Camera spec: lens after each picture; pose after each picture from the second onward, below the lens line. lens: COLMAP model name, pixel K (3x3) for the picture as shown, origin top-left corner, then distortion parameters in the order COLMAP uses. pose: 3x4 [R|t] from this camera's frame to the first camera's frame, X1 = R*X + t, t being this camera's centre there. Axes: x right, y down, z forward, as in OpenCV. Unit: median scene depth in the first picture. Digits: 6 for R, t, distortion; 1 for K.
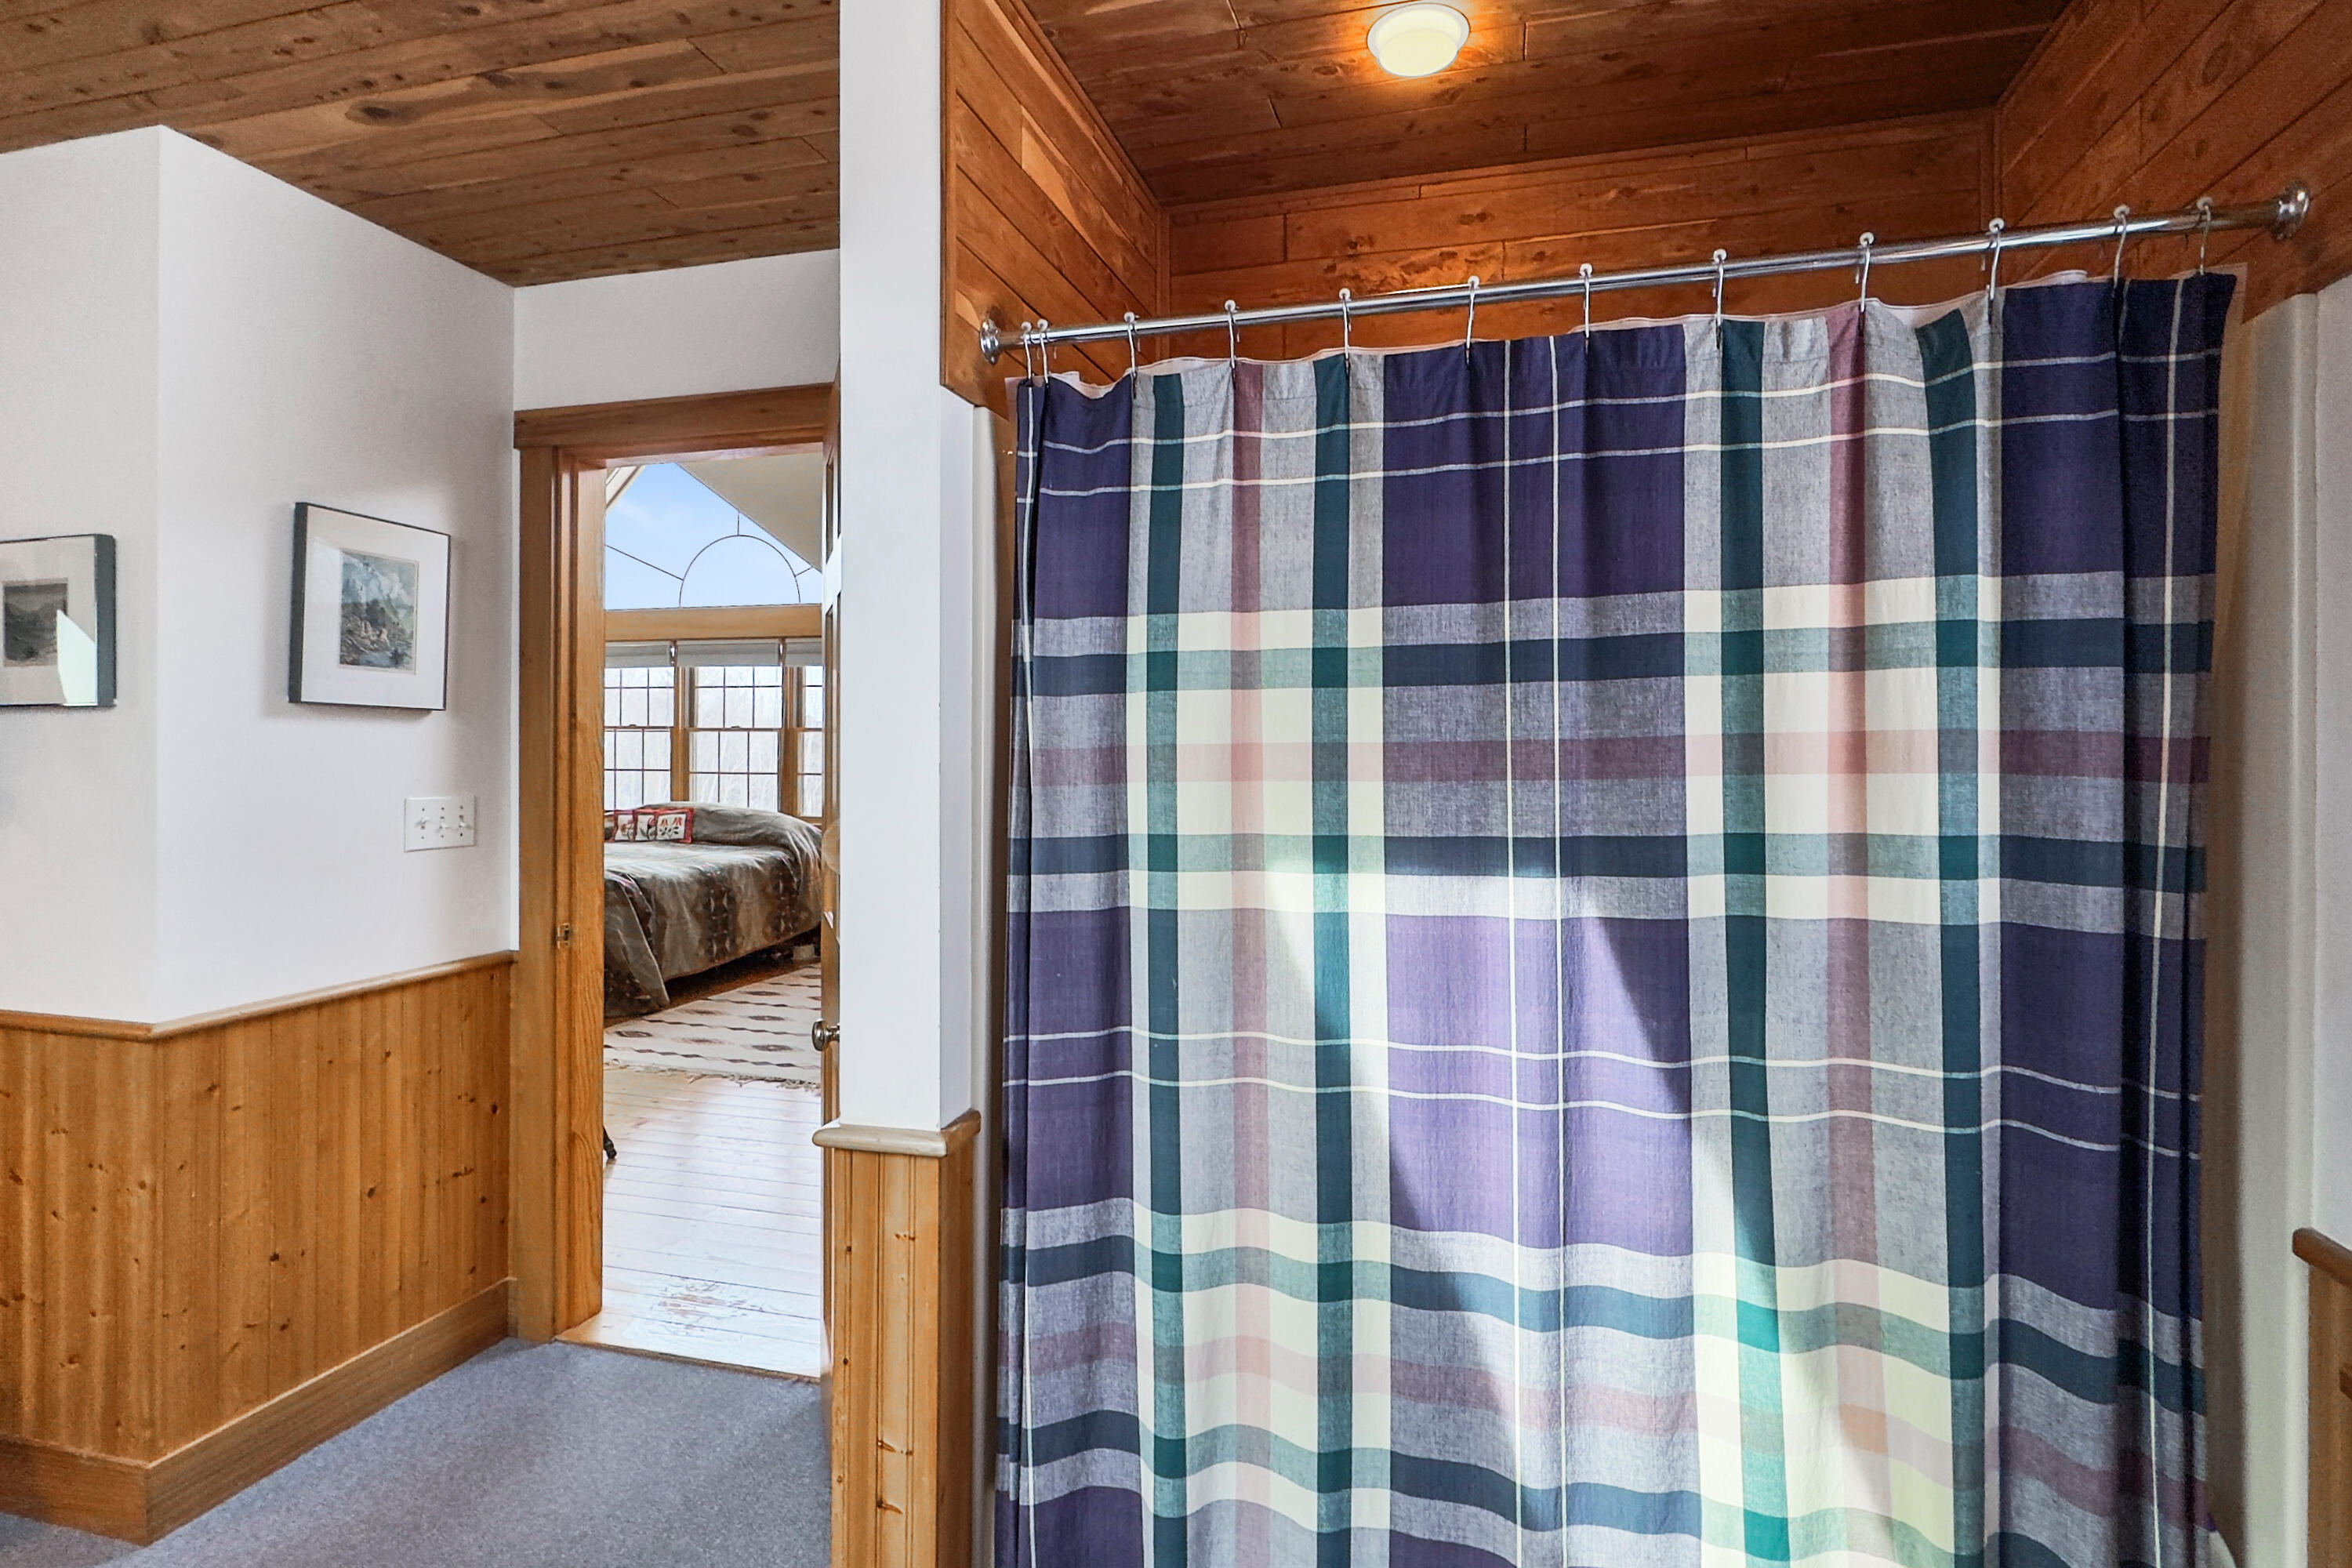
lens RADIAL K [[1129.9, 0, 1214.2], [0, 1129.9, 721.1], [0, 0, 1]] dist [-0.007522, 0.002327]
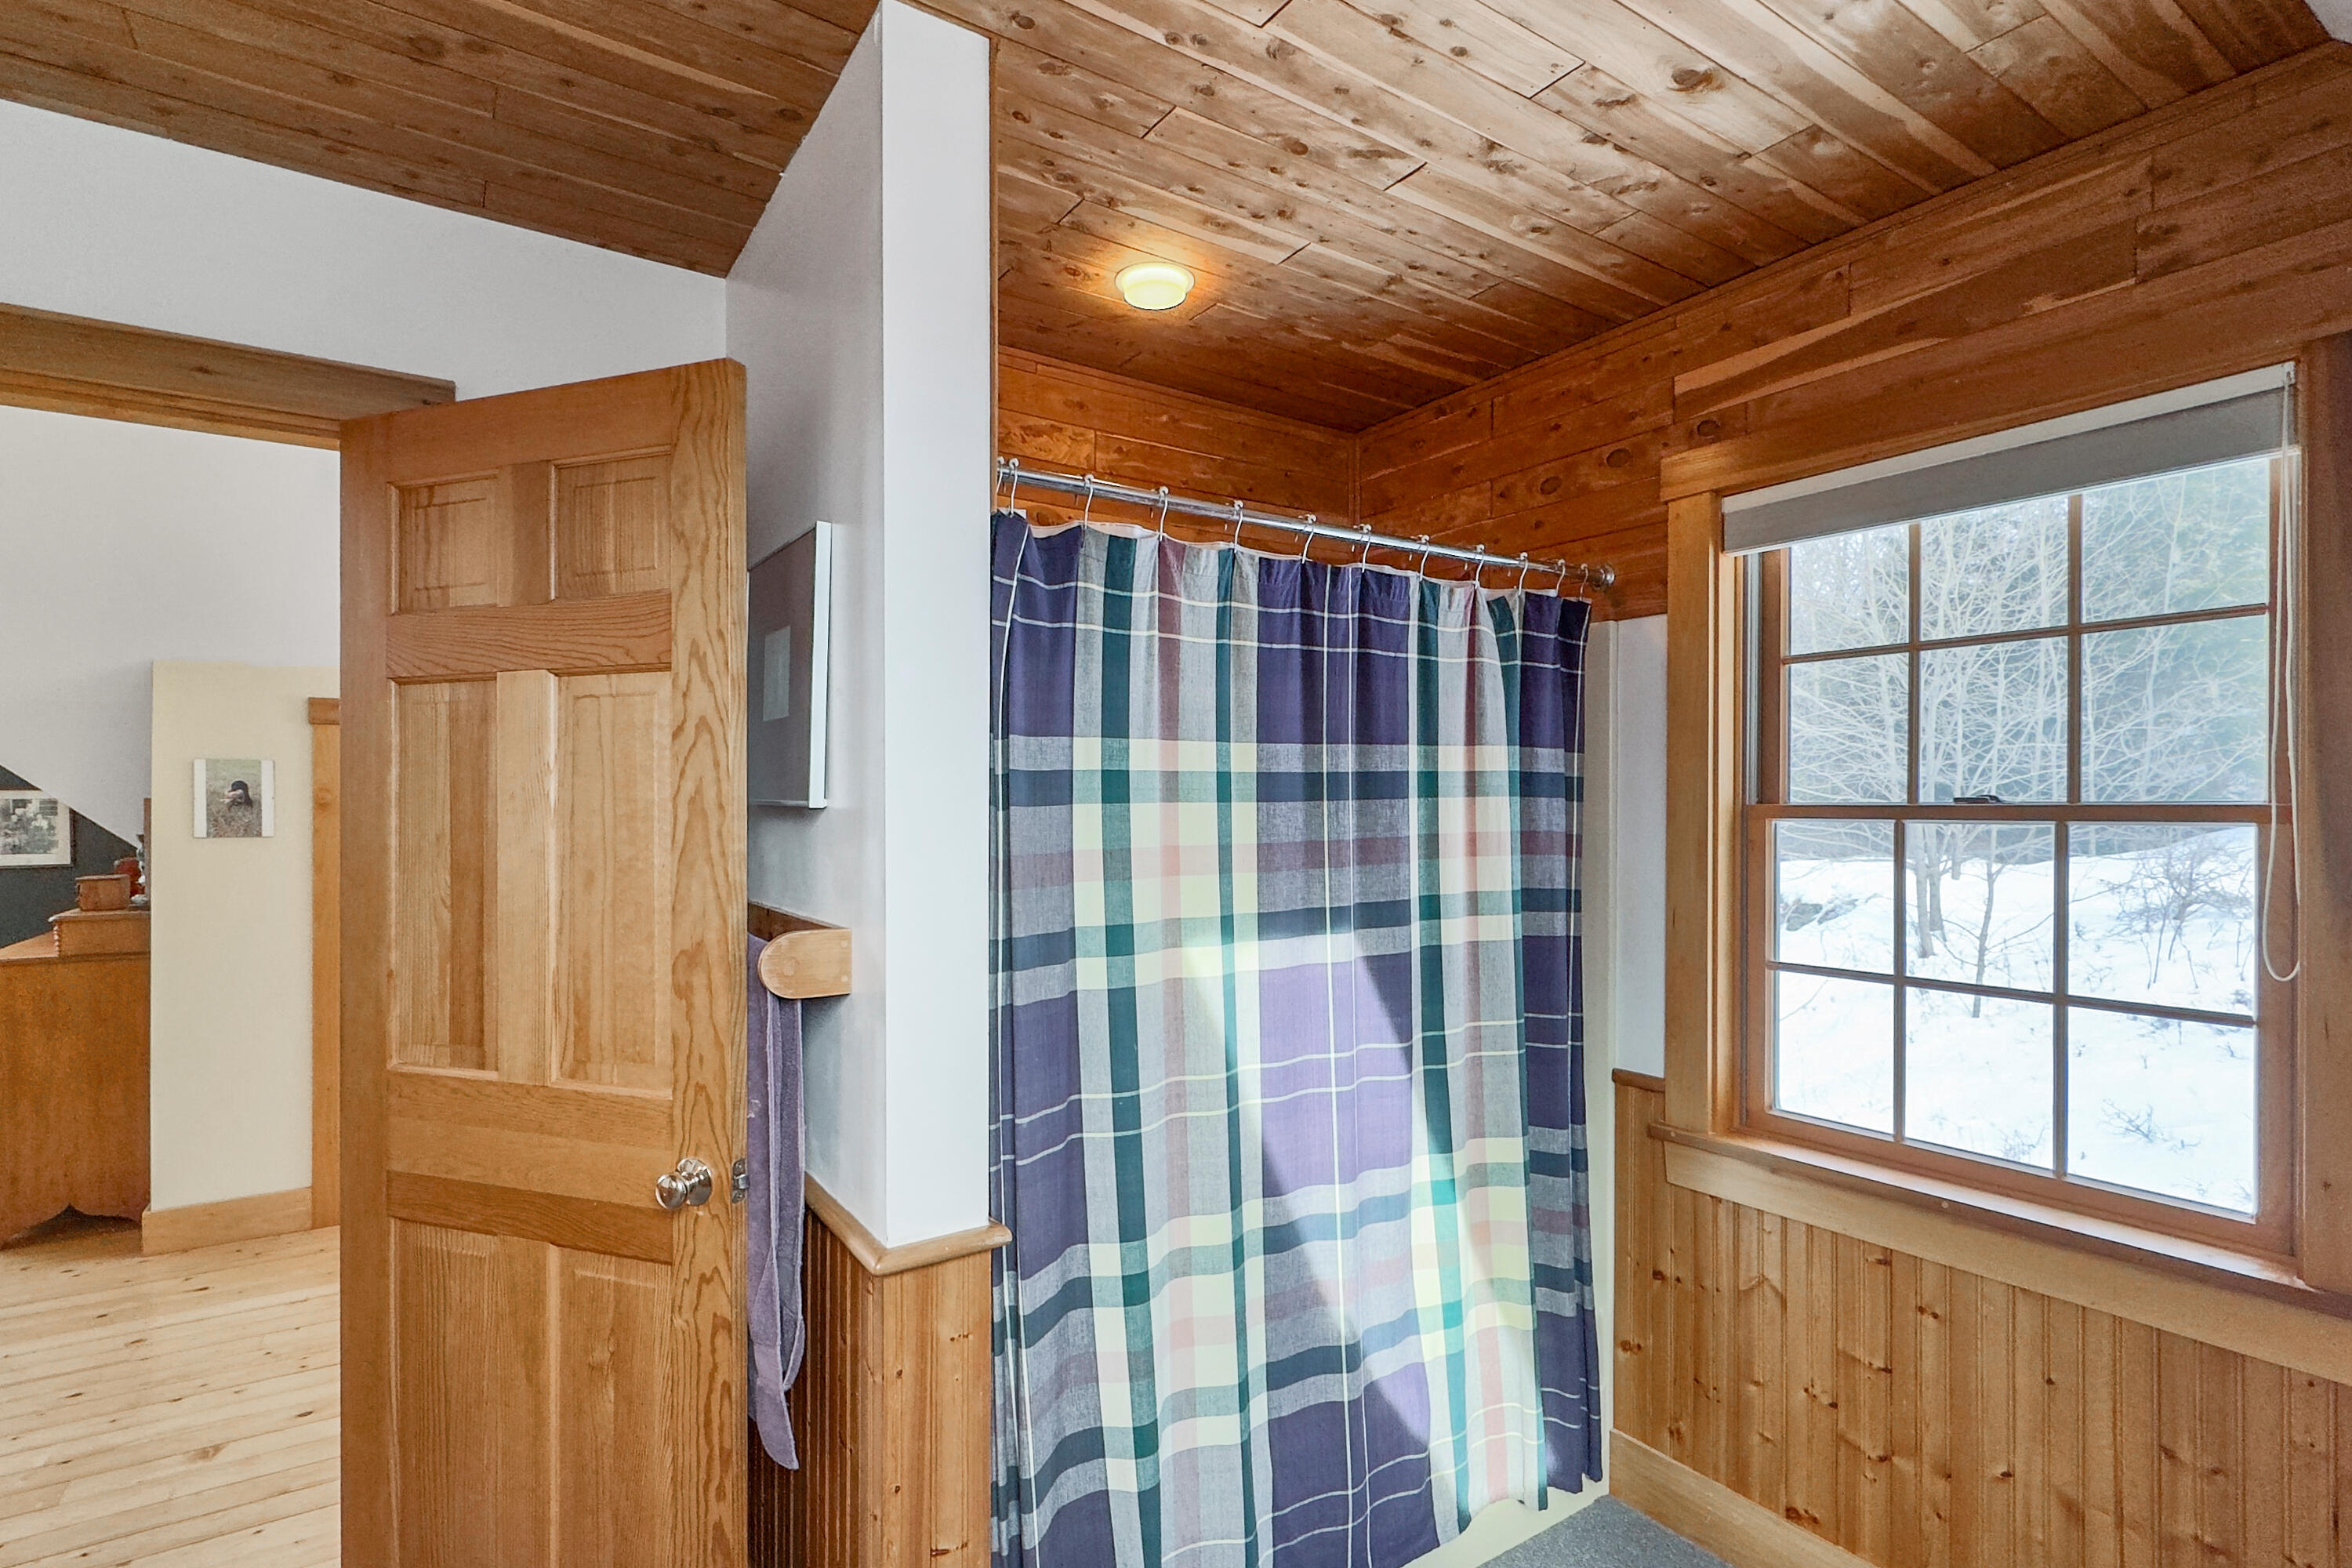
lens RADIAL K [[1129.9, 0, 1176.7], [0, 1129.9, 804.0], [0, 0, 1]] dist [-0.007522, 0.002327]
pose [[0.661765, 0.006032, 0.749687, -0.940221], [-0.007026, 0.999974, -0.001843, -0.025418], [-0.749679, -0.004048, 0.661790, 0.181592]]
